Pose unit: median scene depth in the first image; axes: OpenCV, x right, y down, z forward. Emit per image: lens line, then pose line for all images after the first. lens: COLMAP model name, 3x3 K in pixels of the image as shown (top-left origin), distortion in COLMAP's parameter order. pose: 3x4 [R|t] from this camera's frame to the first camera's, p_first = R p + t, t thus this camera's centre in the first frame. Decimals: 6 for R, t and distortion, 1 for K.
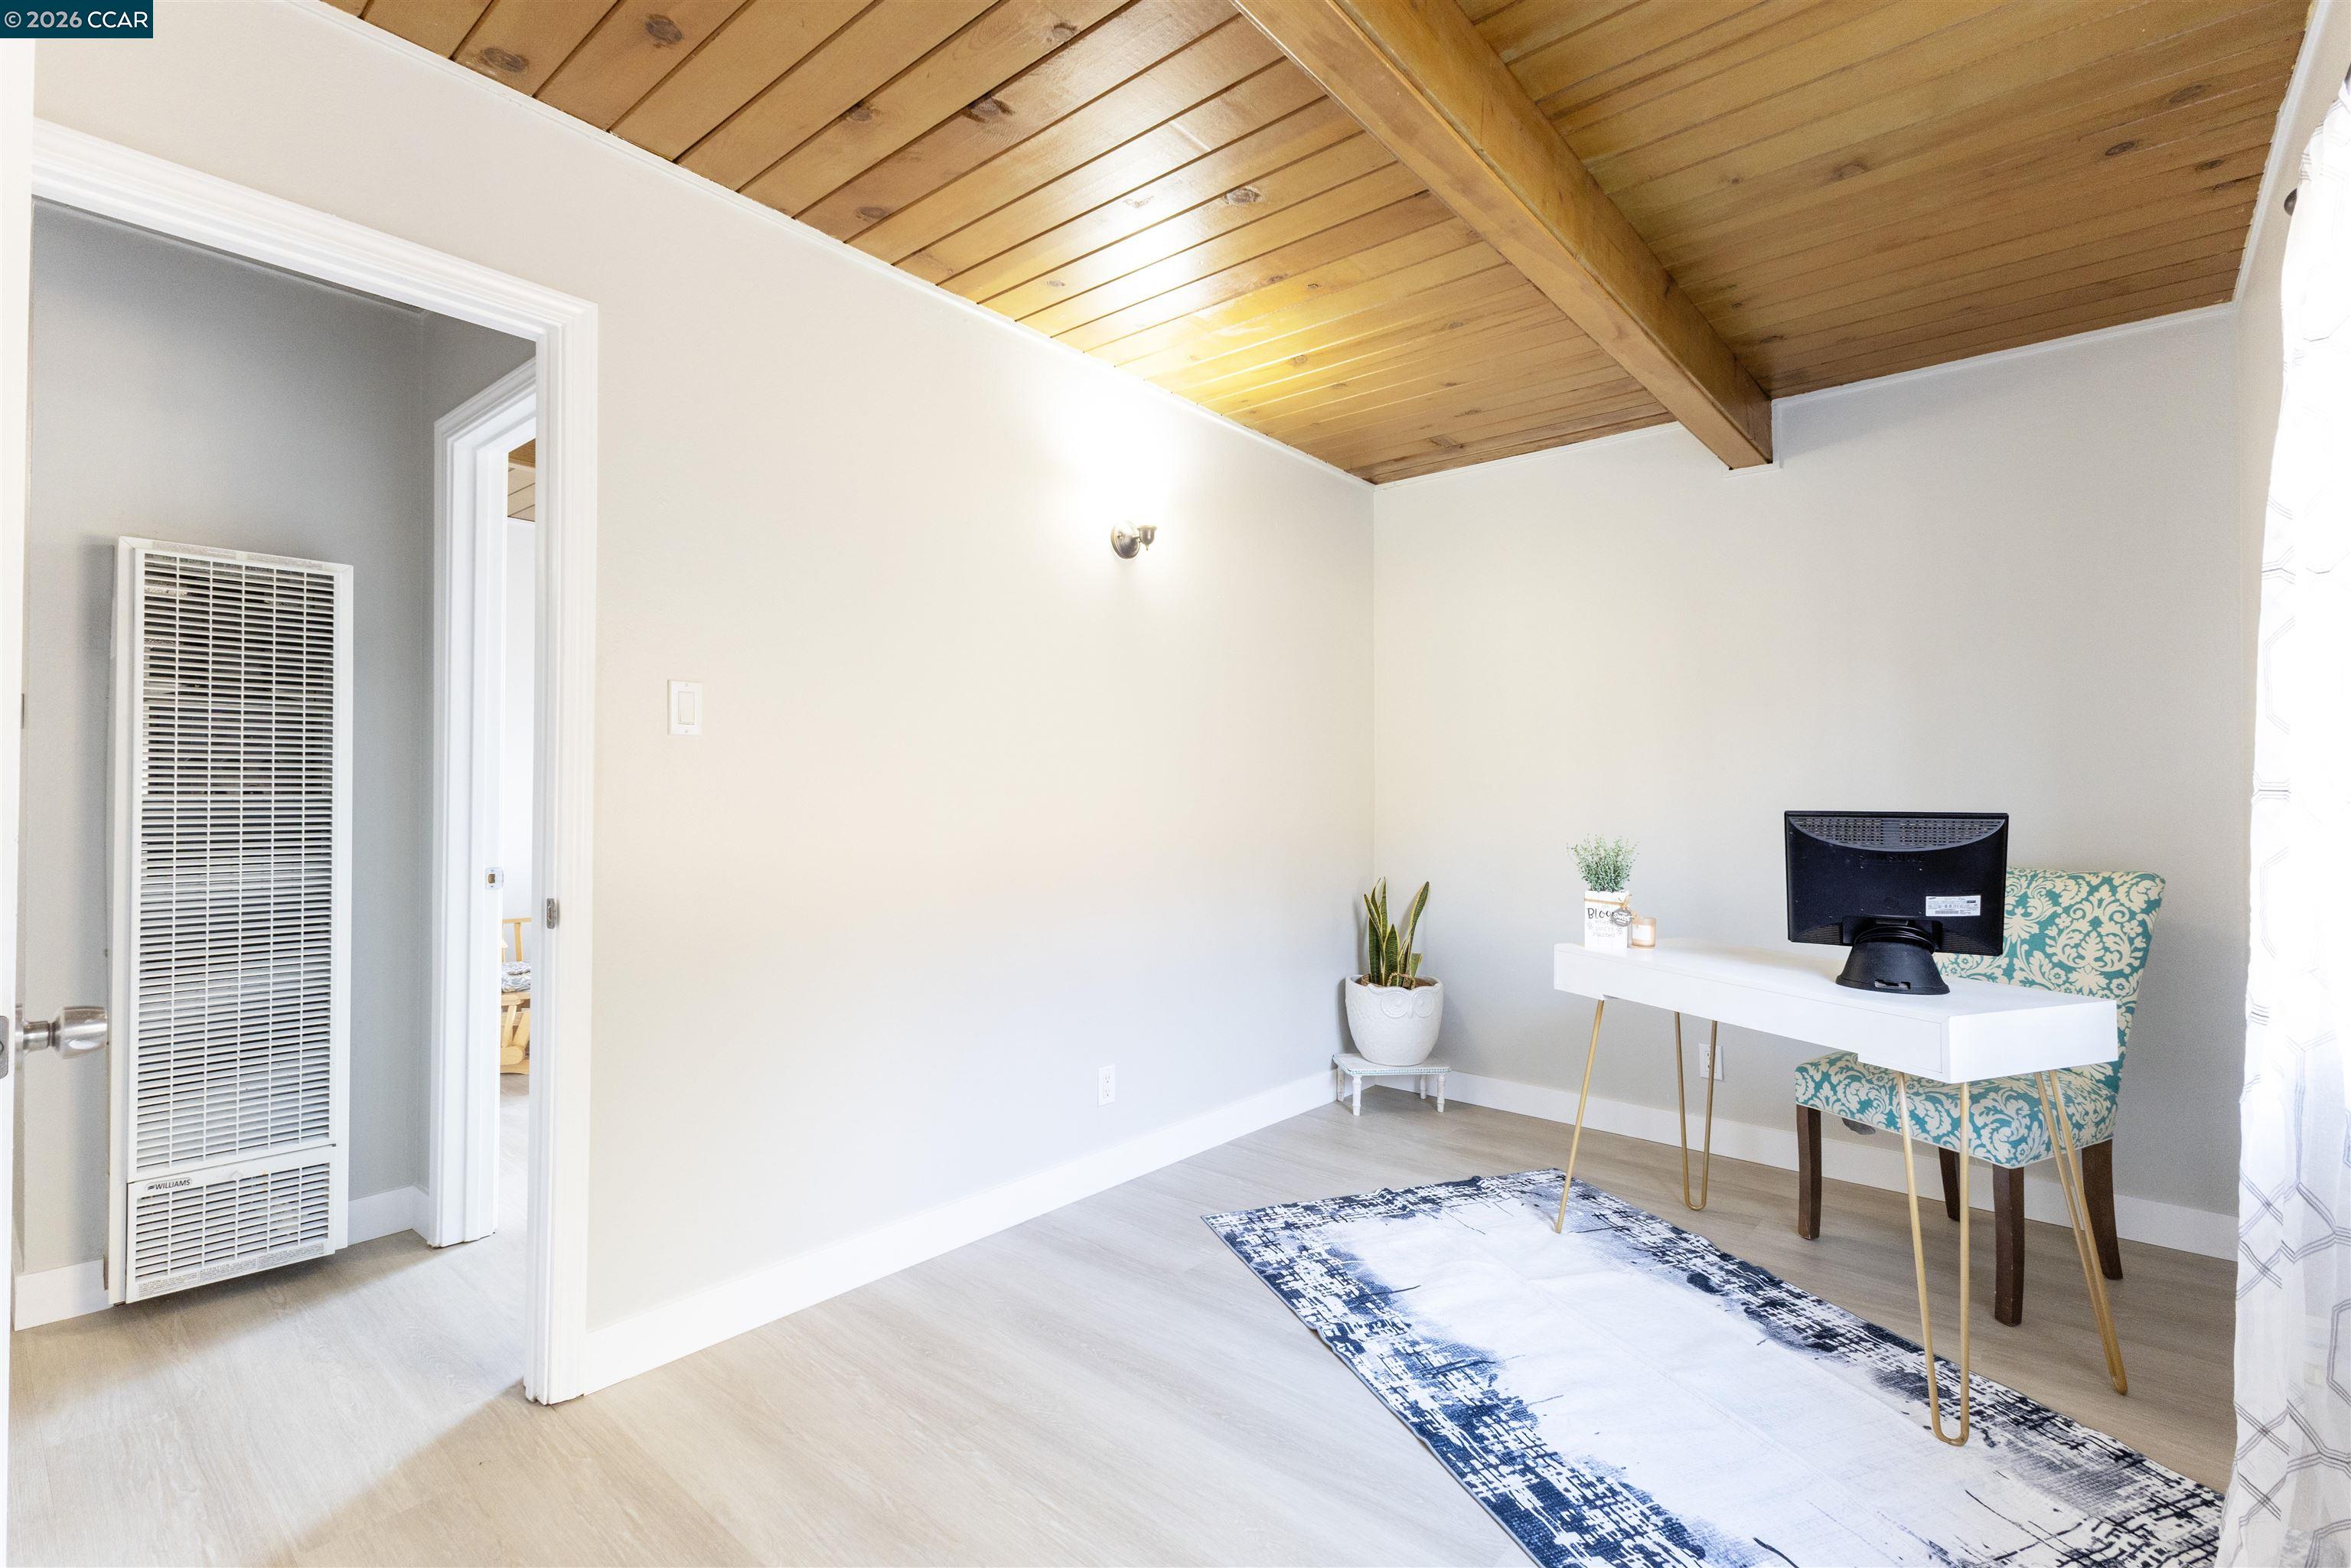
lens RADIAL K [[1036.0, 0, 1166.8], [0, 1036.0, 795.0], [0, 0, 1]] dist [0.018828, 0.000108]
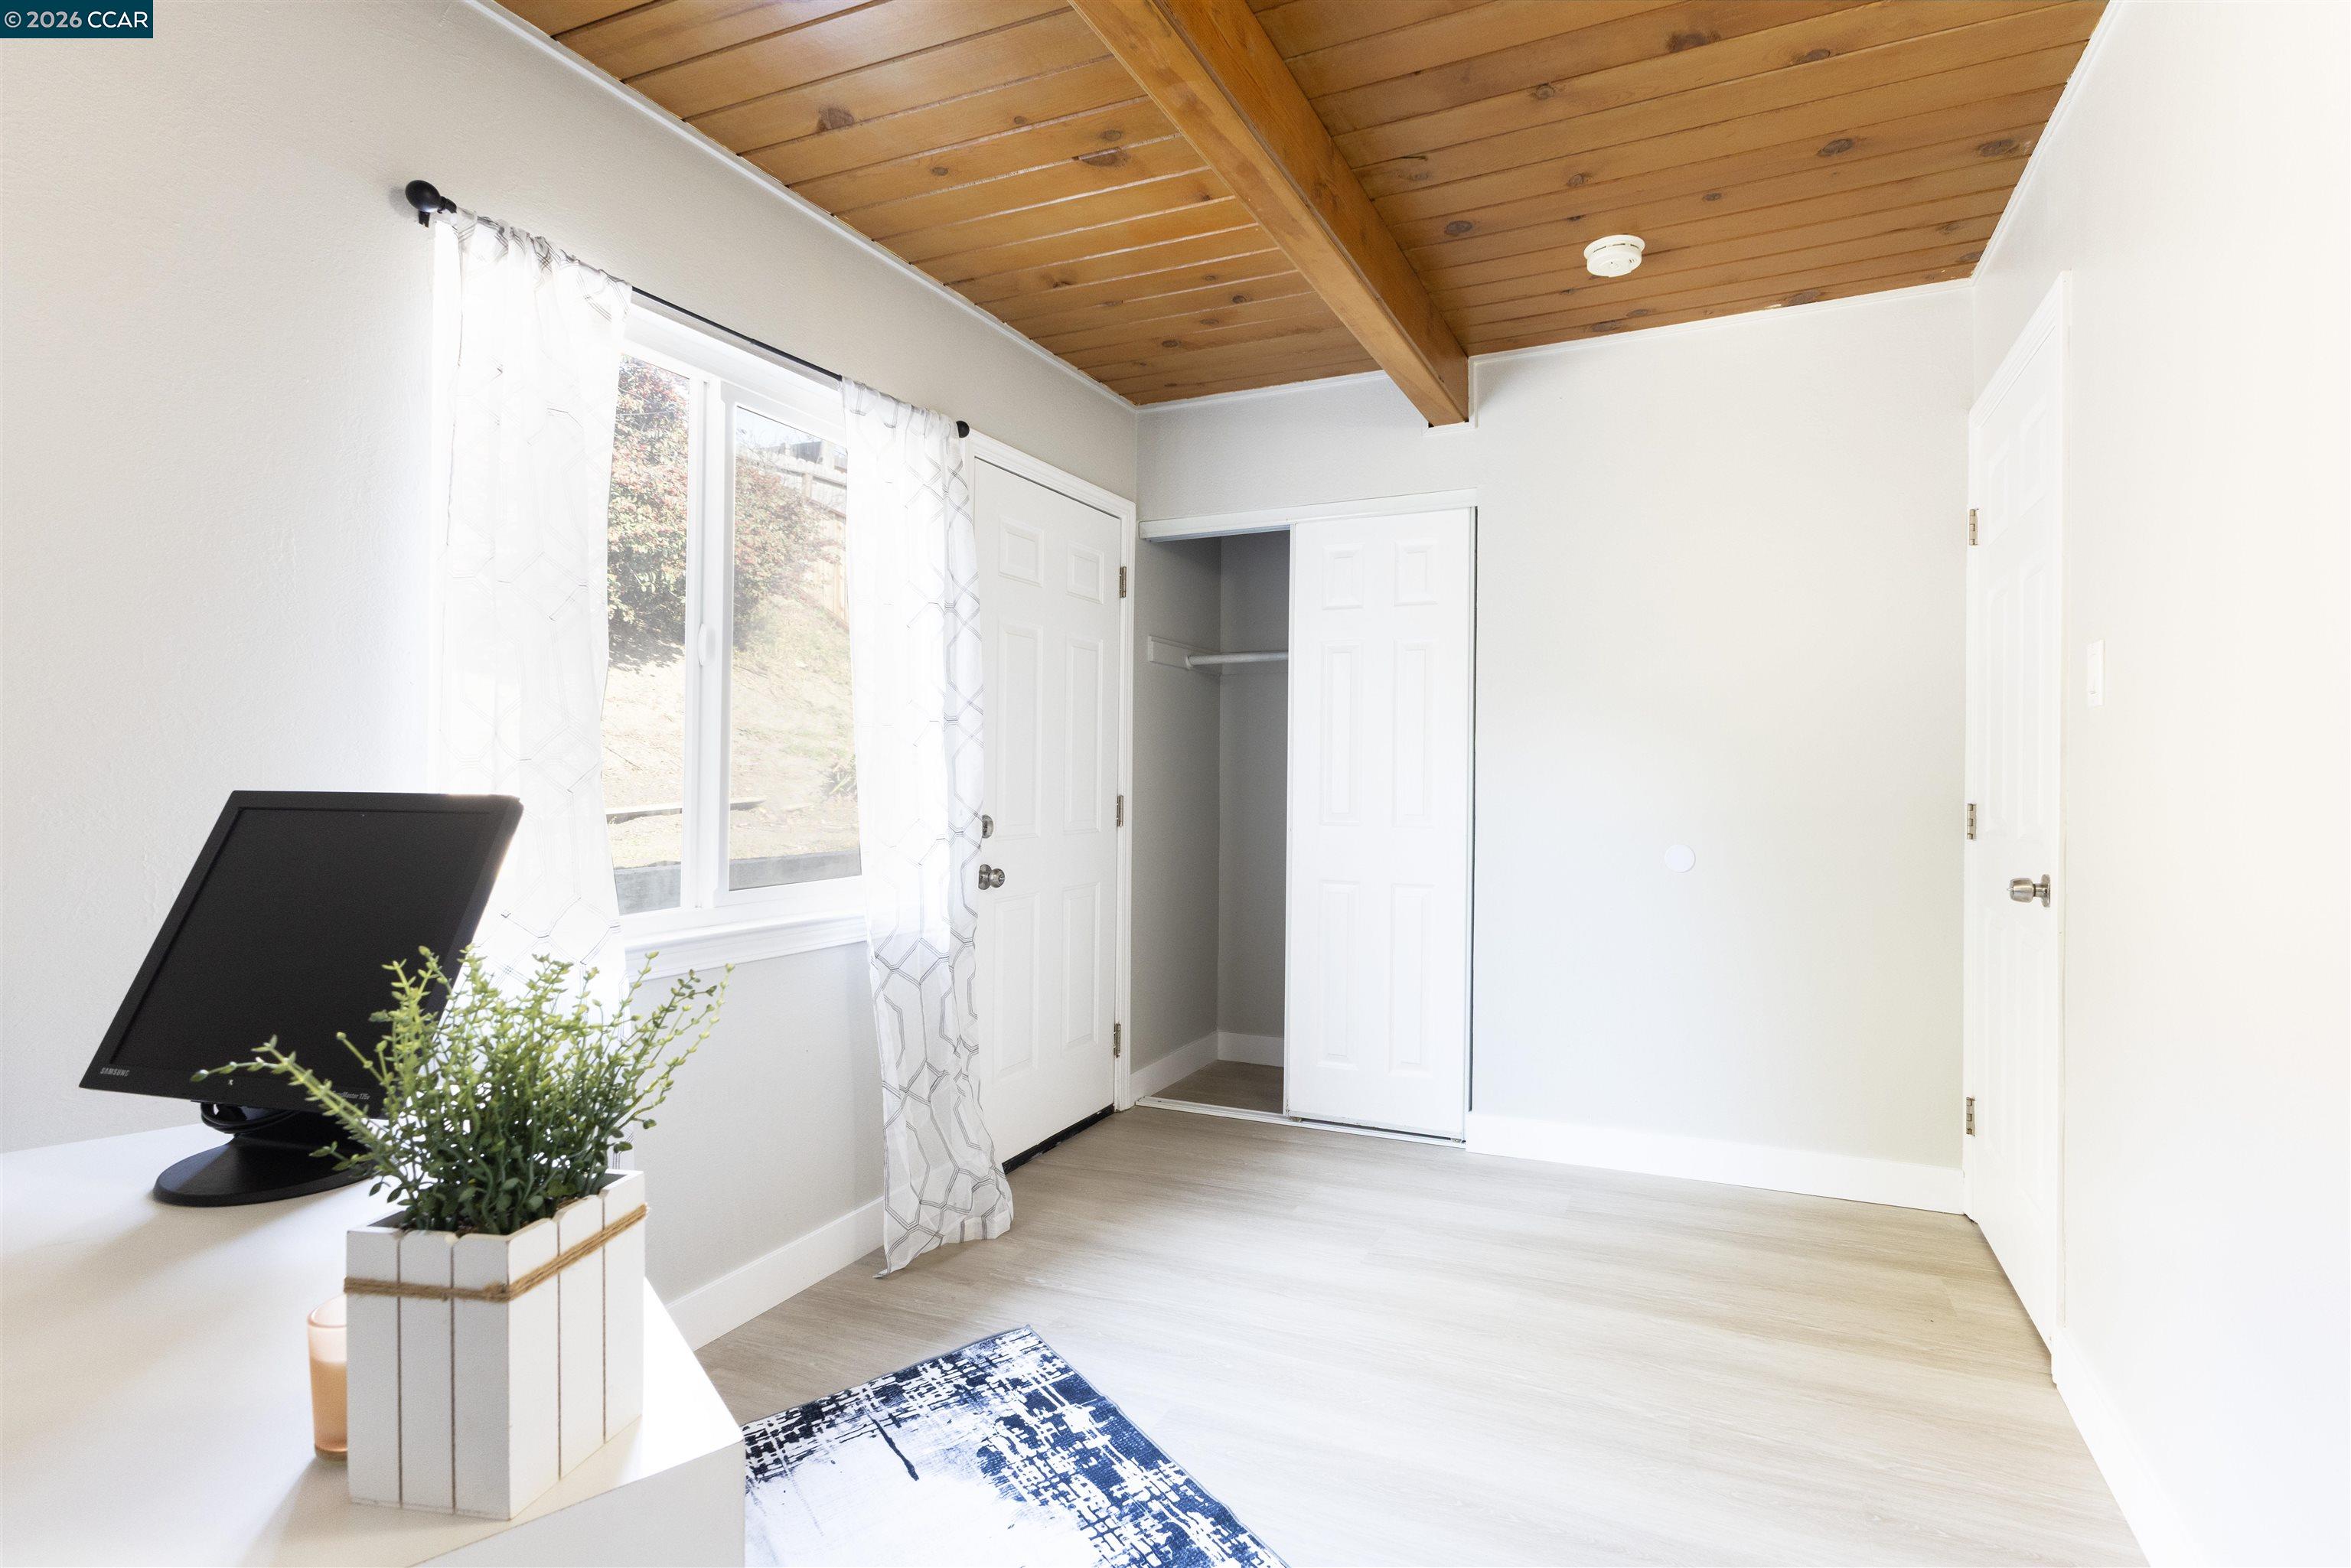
lens RADIAL K [[1036.0, 0, 1180.7], [0, 1036.0, 774.9], [0, 0, 1]] dist [0.018828, 0.000108]
pose [[-0.969431, -0.008207, -0.245225, 0.532648], [-0.007732, 0.999966, -0.002899, 0.013273], [0.245241, -0.000915, -0.969462, 1.938443]]
